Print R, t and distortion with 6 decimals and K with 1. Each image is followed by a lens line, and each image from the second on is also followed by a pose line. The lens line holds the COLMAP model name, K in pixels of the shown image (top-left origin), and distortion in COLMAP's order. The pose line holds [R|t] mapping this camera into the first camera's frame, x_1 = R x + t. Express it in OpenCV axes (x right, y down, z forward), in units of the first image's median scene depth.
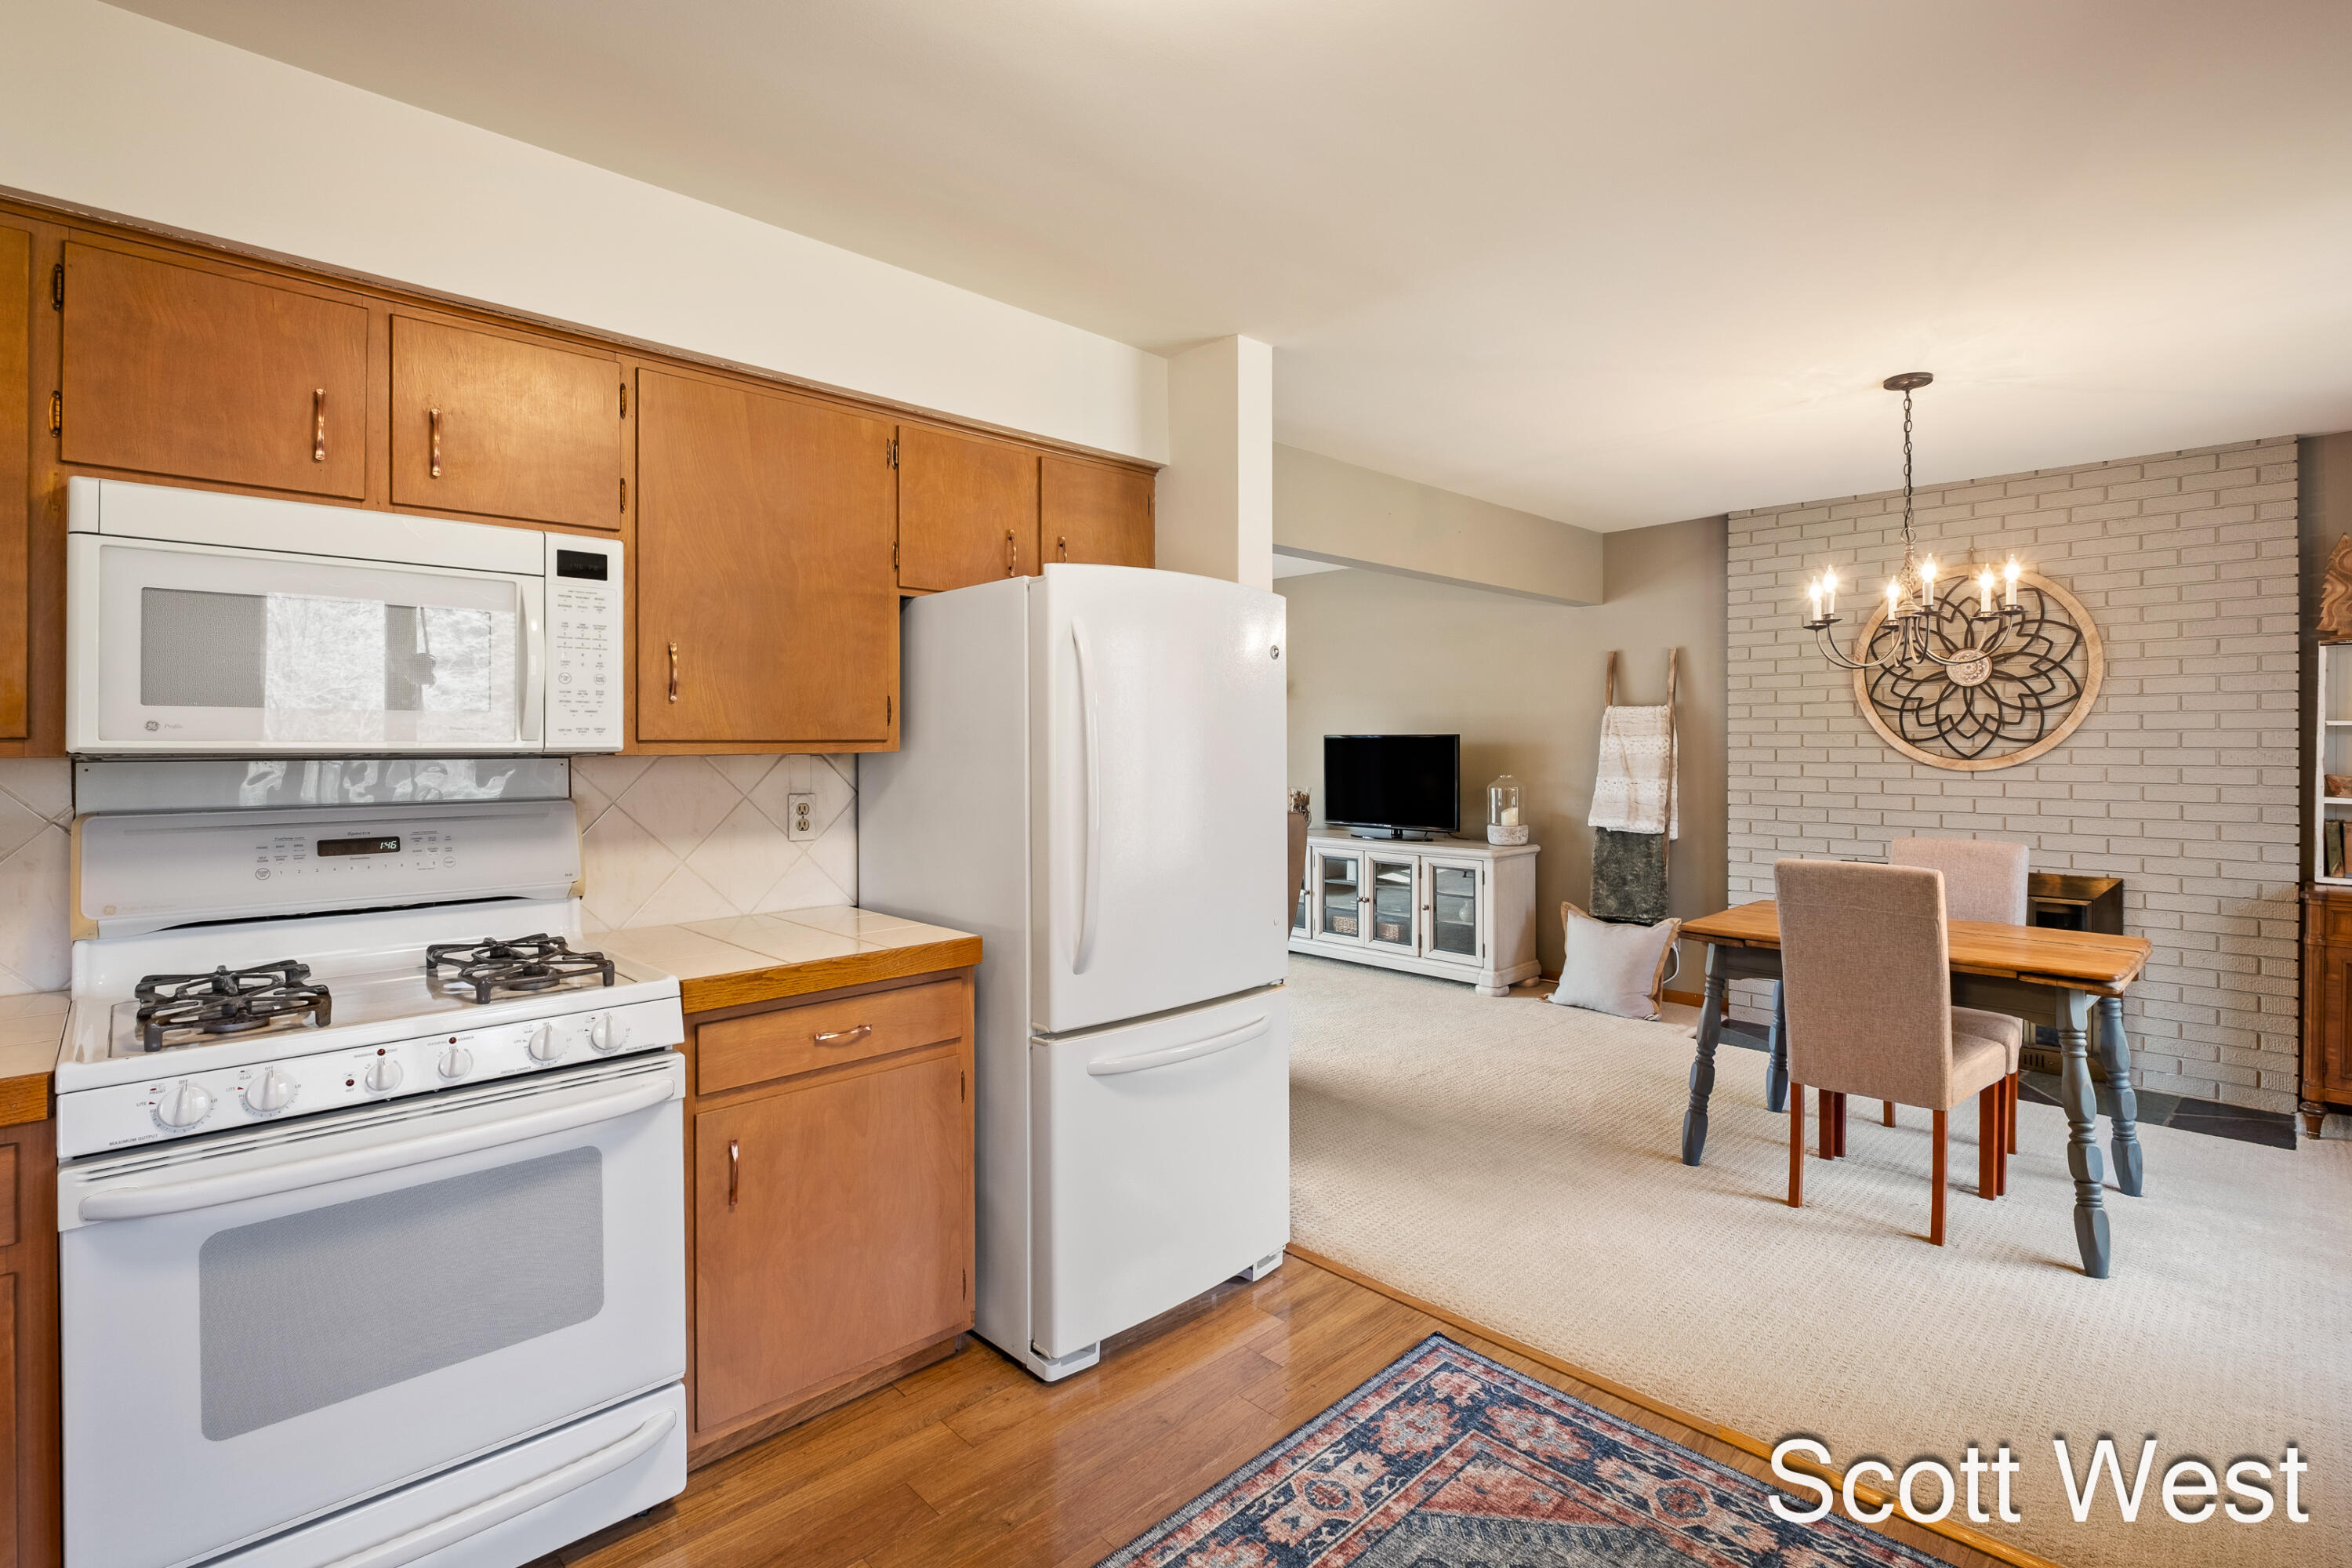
lens RADIAL K [[1096.8, 0, 1187.7], [0, 1096.8, 739.7], [0, 0, 1]] dist [-0.009605, -0.000396]
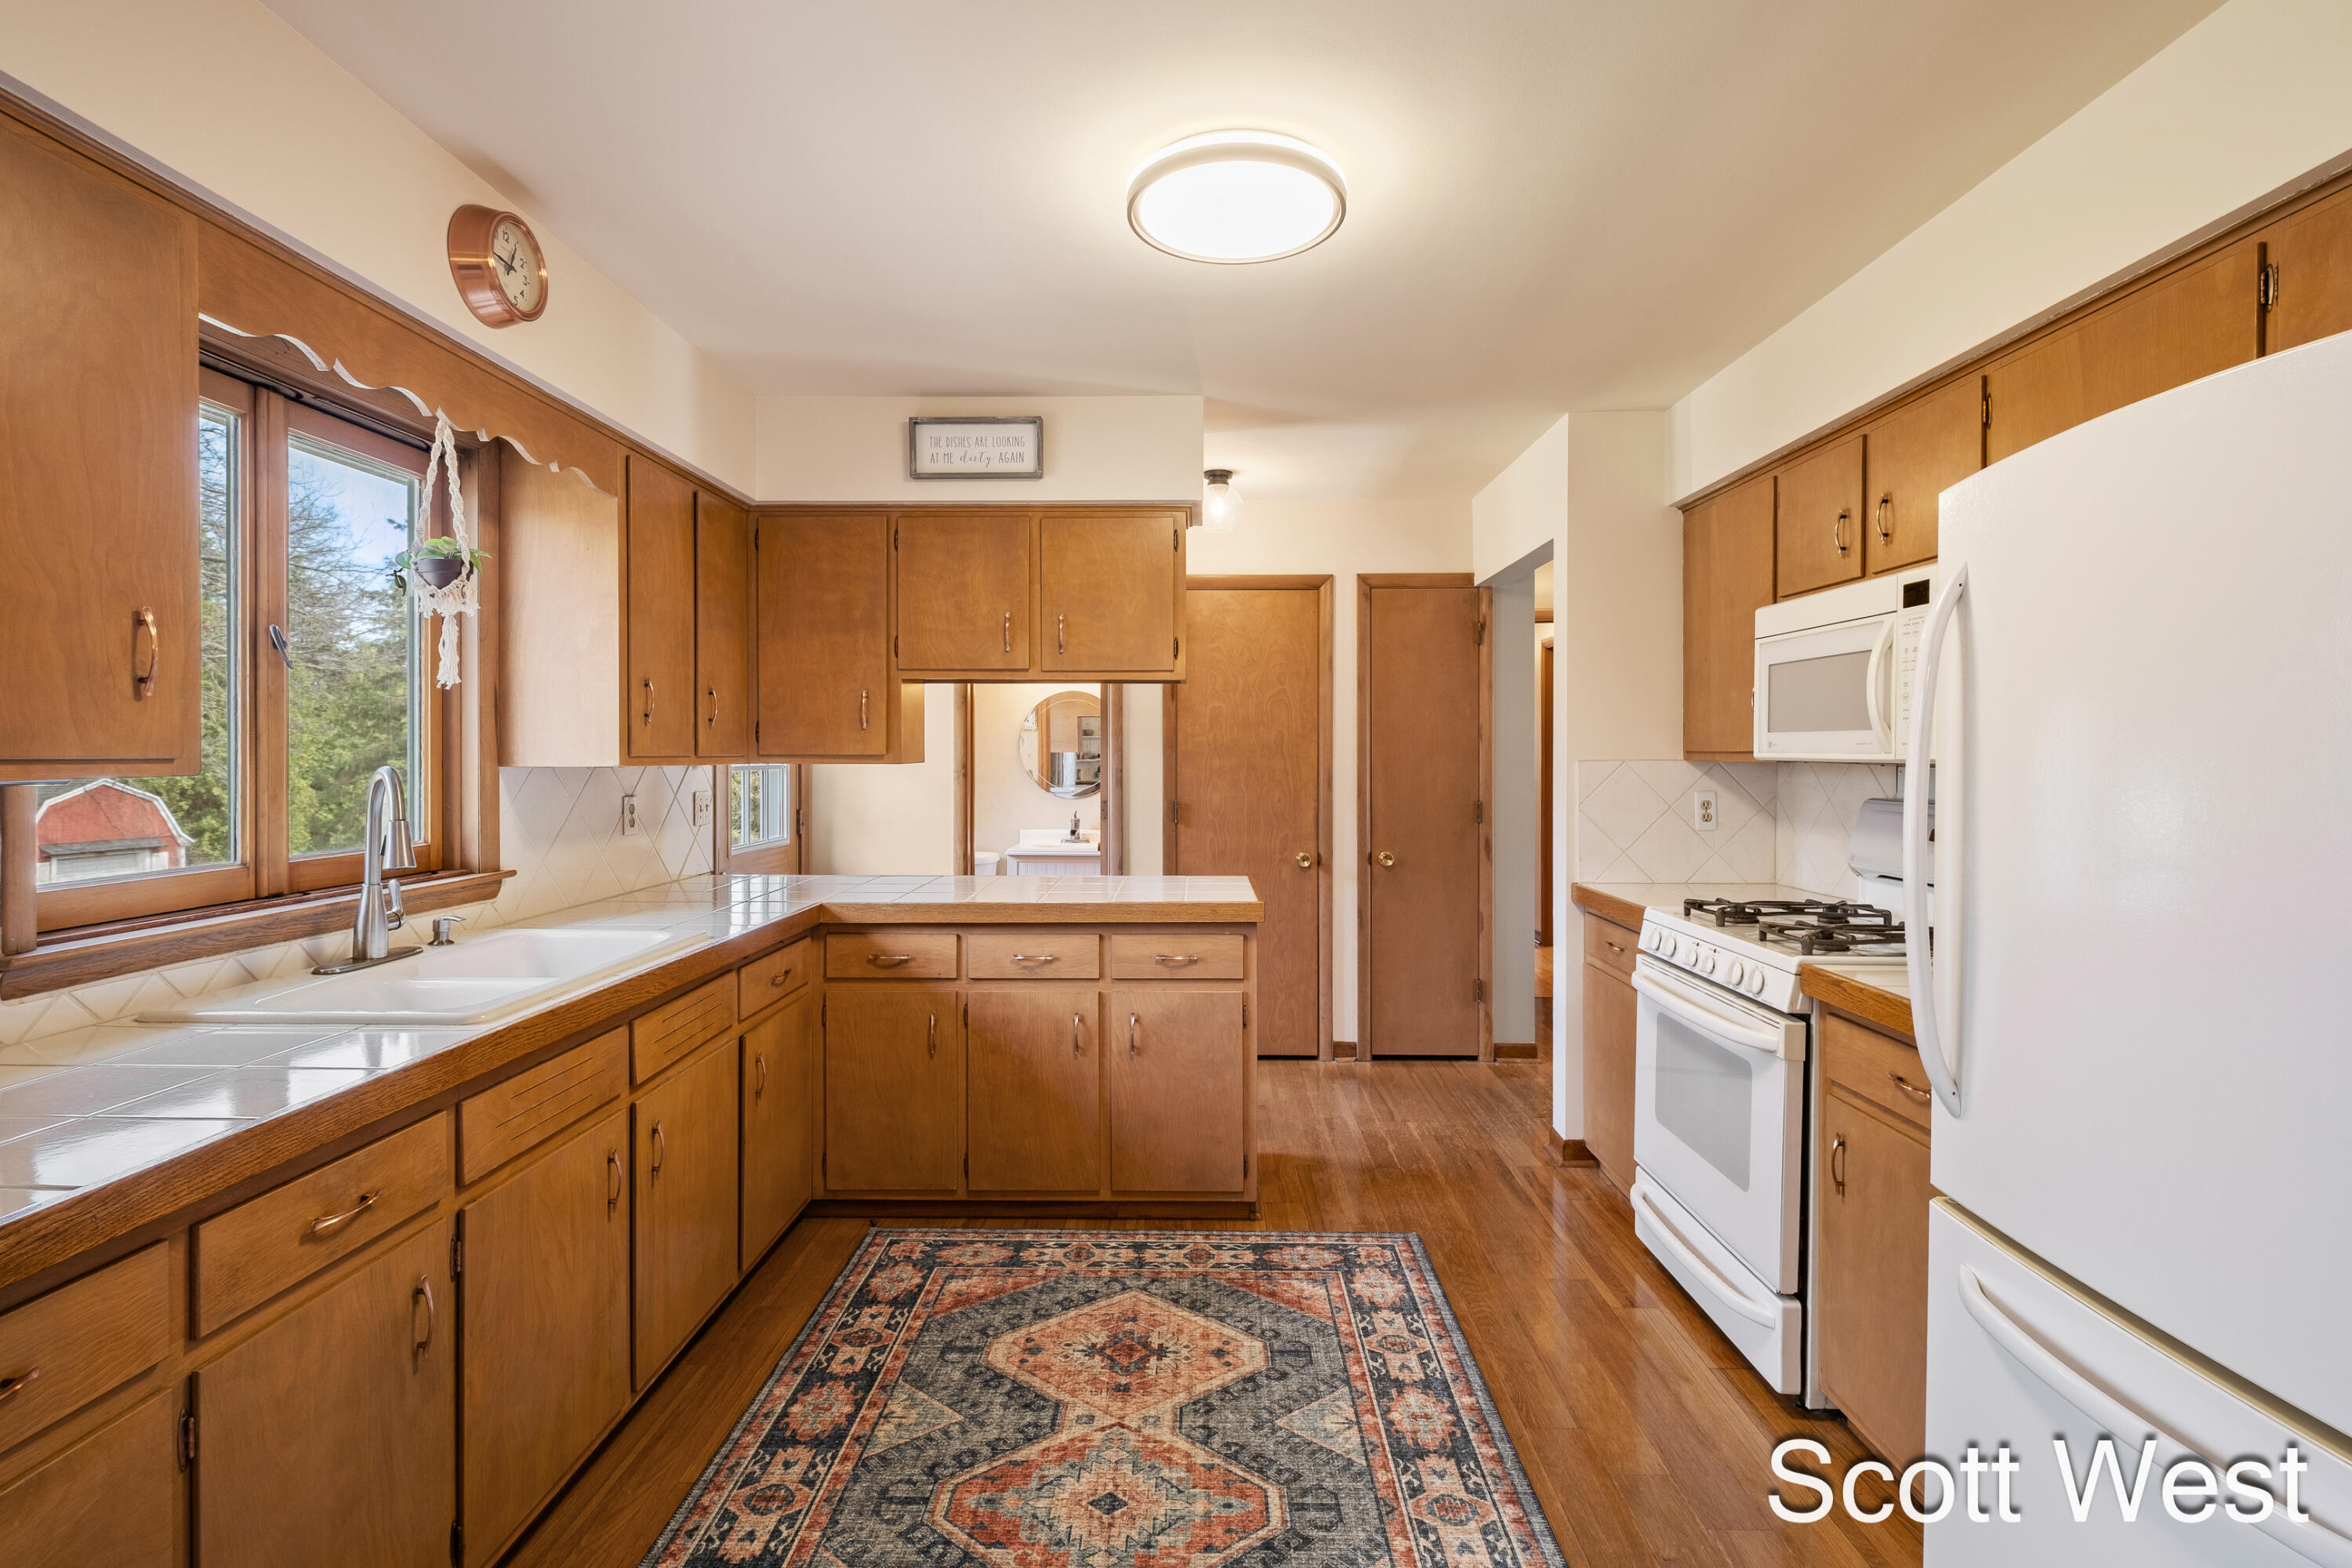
lens RADIAL K [[1120.7, 0, 1176.2], [0, 1120.7, 757.5], [0, 0, 1]] dist [0.003843, -0.000455]
pose [[-0.716681, 0.005000, -0.697383, 0.358898], [0.004761, 0.999986, 0.002277, -0.000106], [0.697385, -0.001689, -0.716695, 0.596538]]
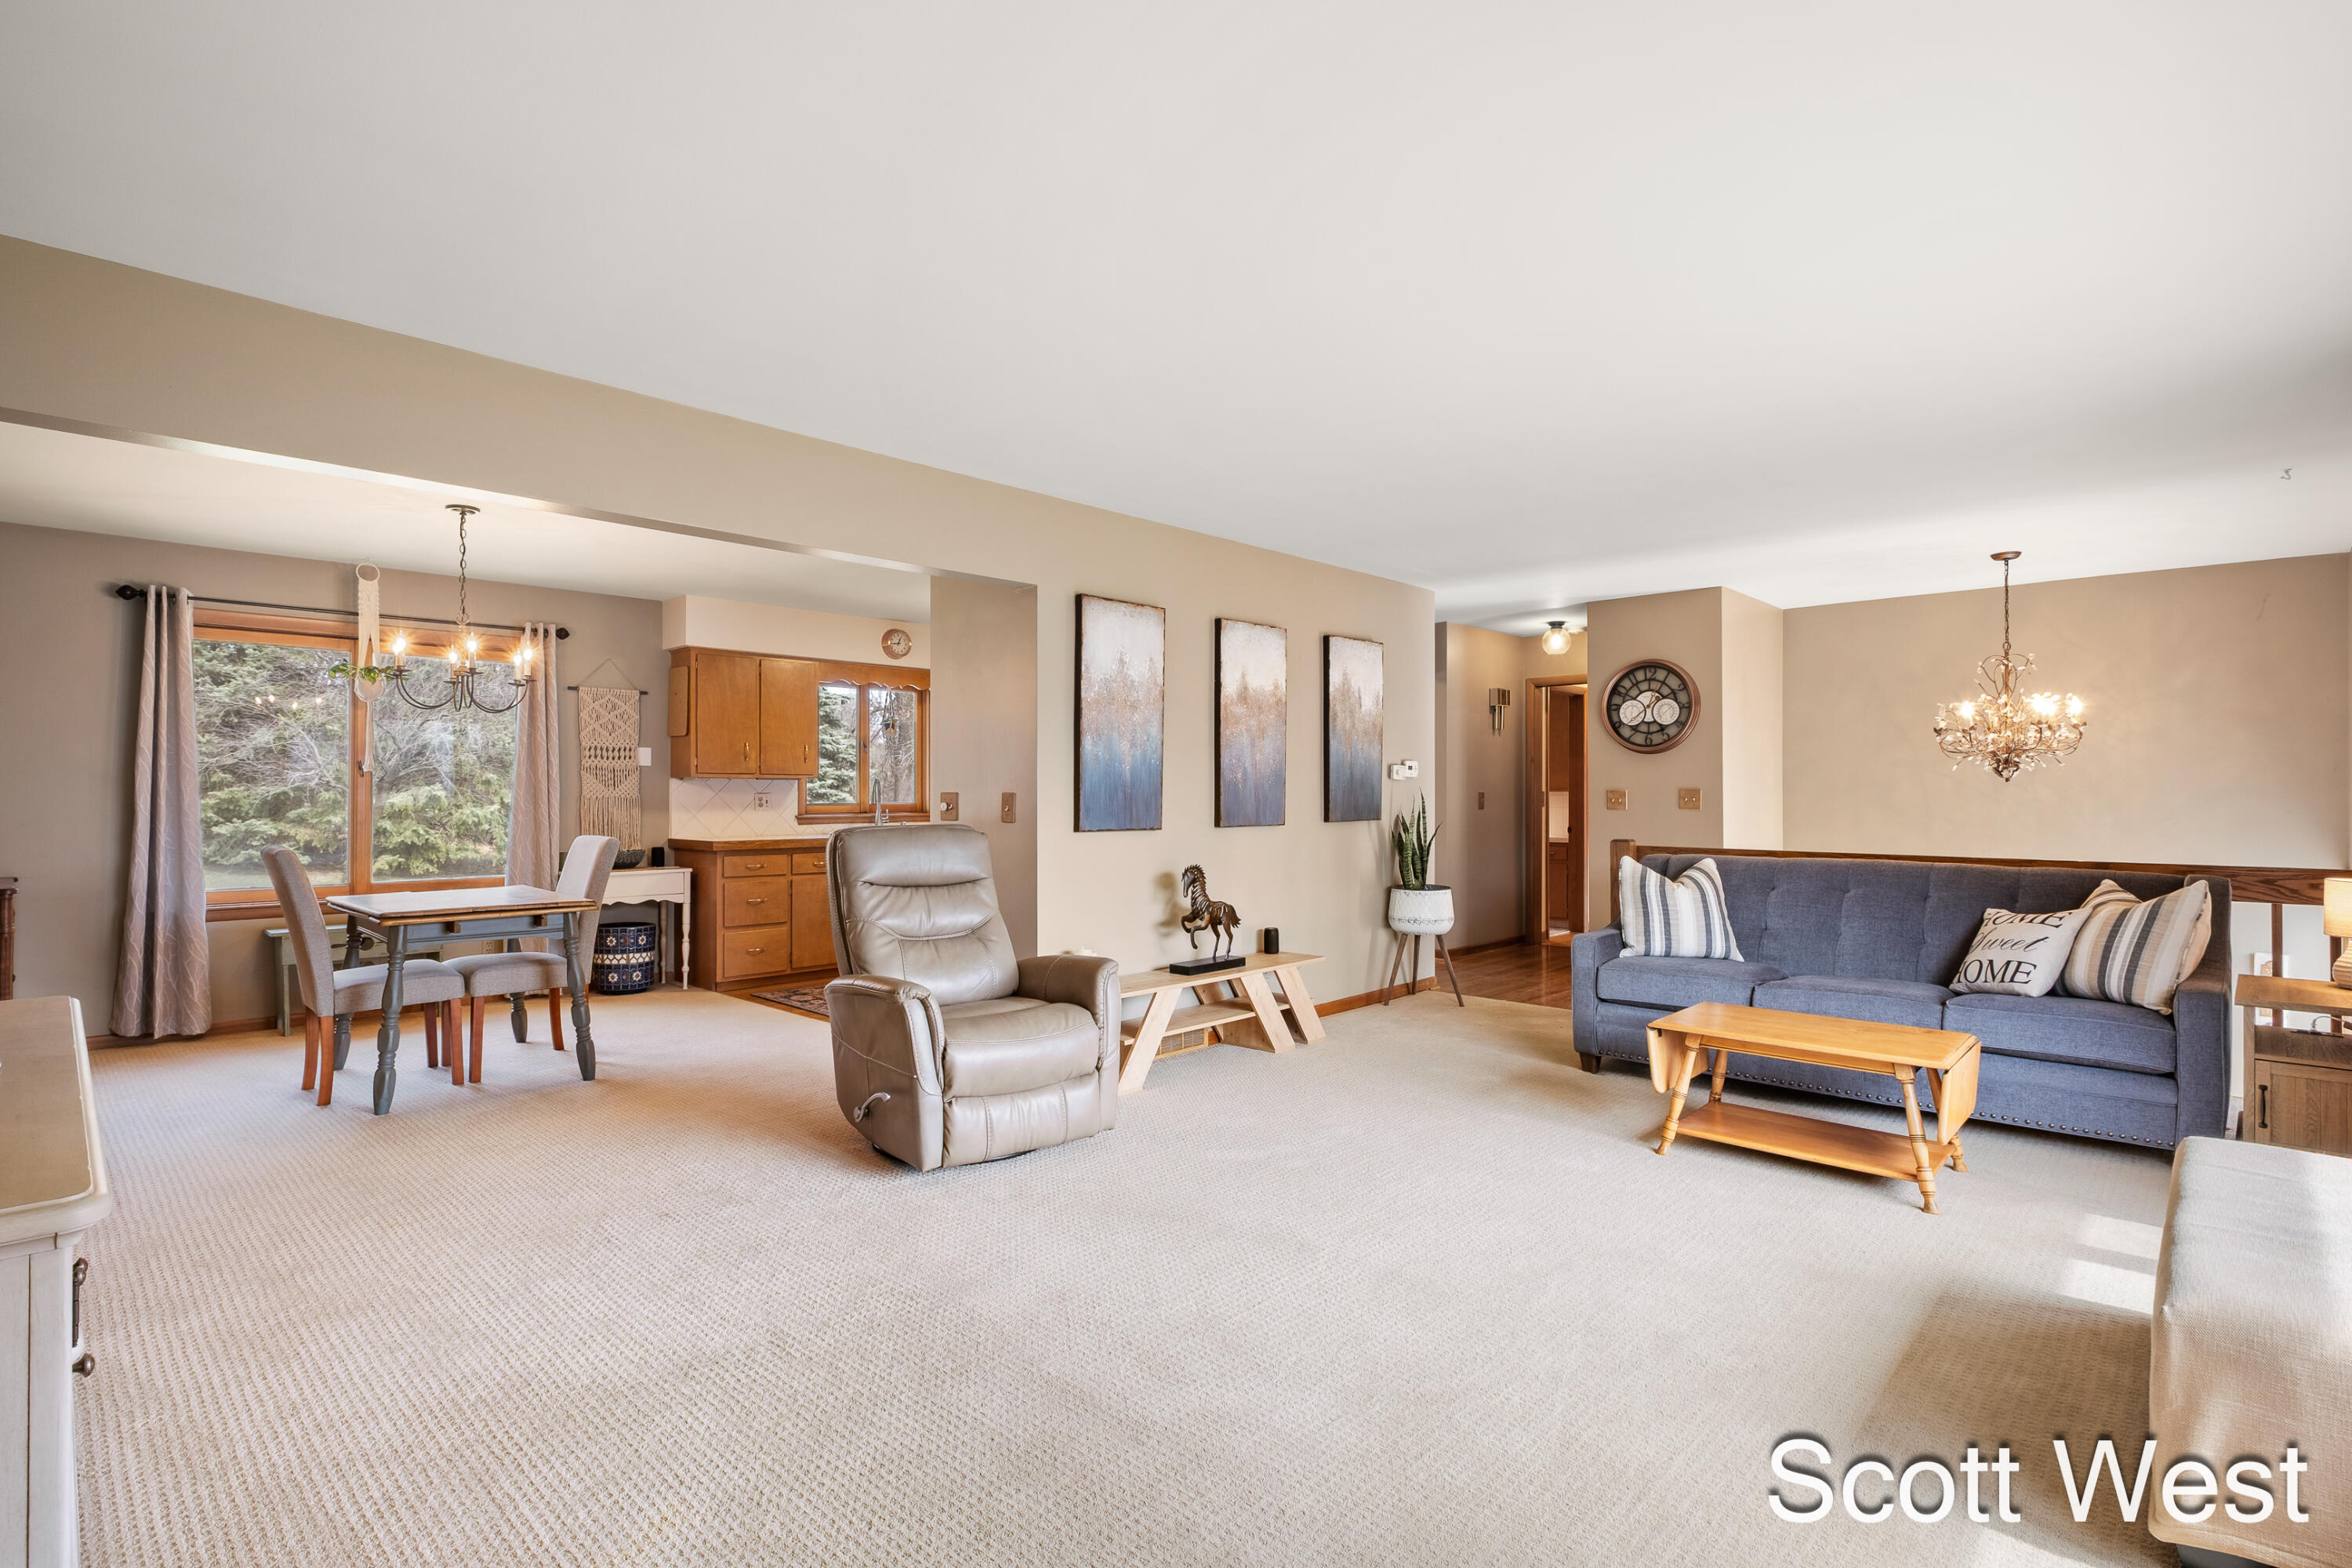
lens RADIAL K [[1116.1, 0, 1167.6], [0, 1116.1, 801.8], [0, 0, 1]] dist [-0.001962, -0.000858]
pose [[-0.999457, -0.005315, -0.032507, -0.147252], [-0.005416, 0.999981, 0.003042, 0.032193], [0.032491, 0.003217, -0.999467, 1.842871]]
